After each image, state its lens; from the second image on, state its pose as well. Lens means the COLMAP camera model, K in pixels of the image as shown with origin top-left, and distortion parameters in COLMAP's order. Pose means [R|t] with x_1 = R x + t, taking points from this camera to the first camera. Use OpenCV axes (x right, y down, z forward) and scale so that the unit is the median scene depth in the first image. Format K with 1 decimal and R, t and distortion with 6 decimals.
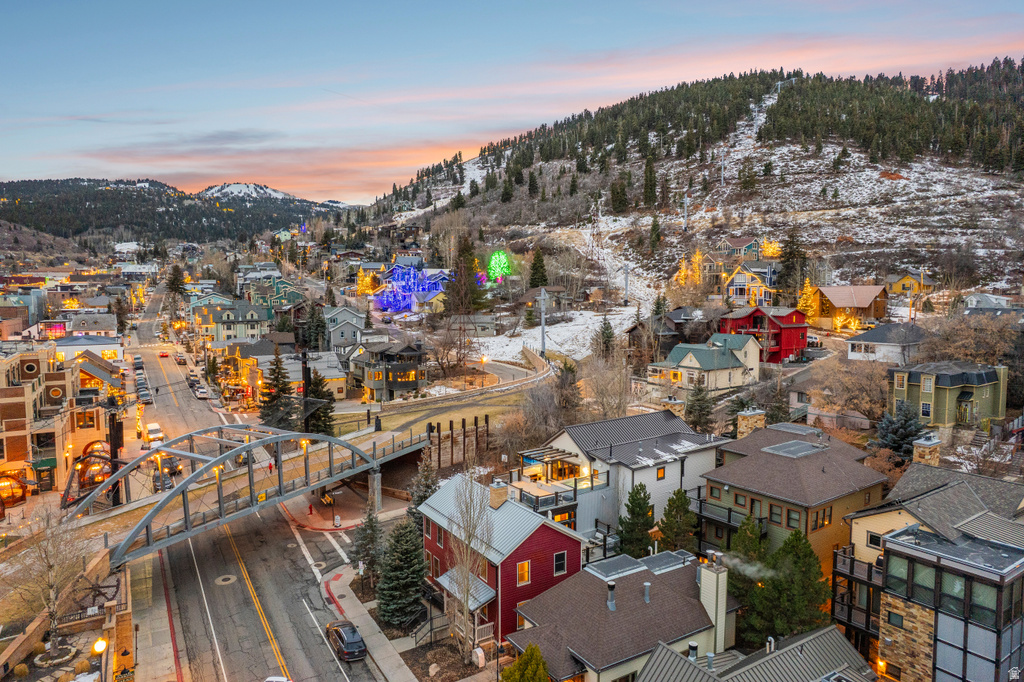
lens RADIAL K [[663.7, 0, 519.8], [0, 663.7, 343.5], [0, 0, 1]] dist [-0.072225, 0.062913]
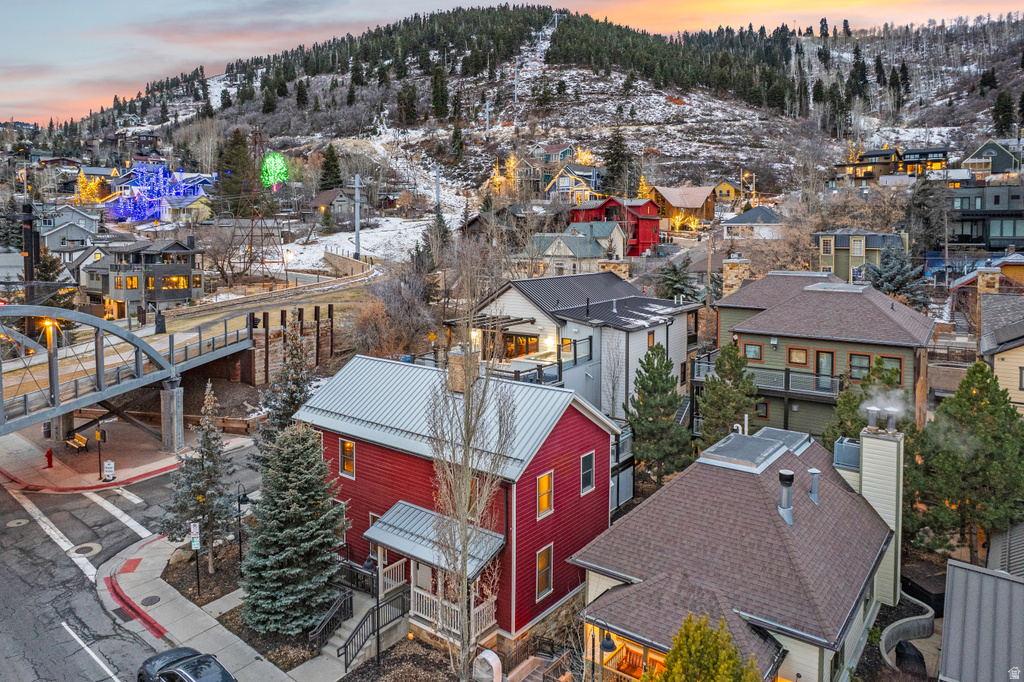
lens RADIAL K [[663.7, 0, 492.8], [0, 663.7, 273.2], [0, 0, 1]] dist [-0.072225, 0.062913]
pose [[0.935957, -0.005058, 0.352077, -0.083352], [0.022691, 0.998685, -0.045974, 0.067951], [-0.351382, 0.051019, 0.934841, 0.177670]]
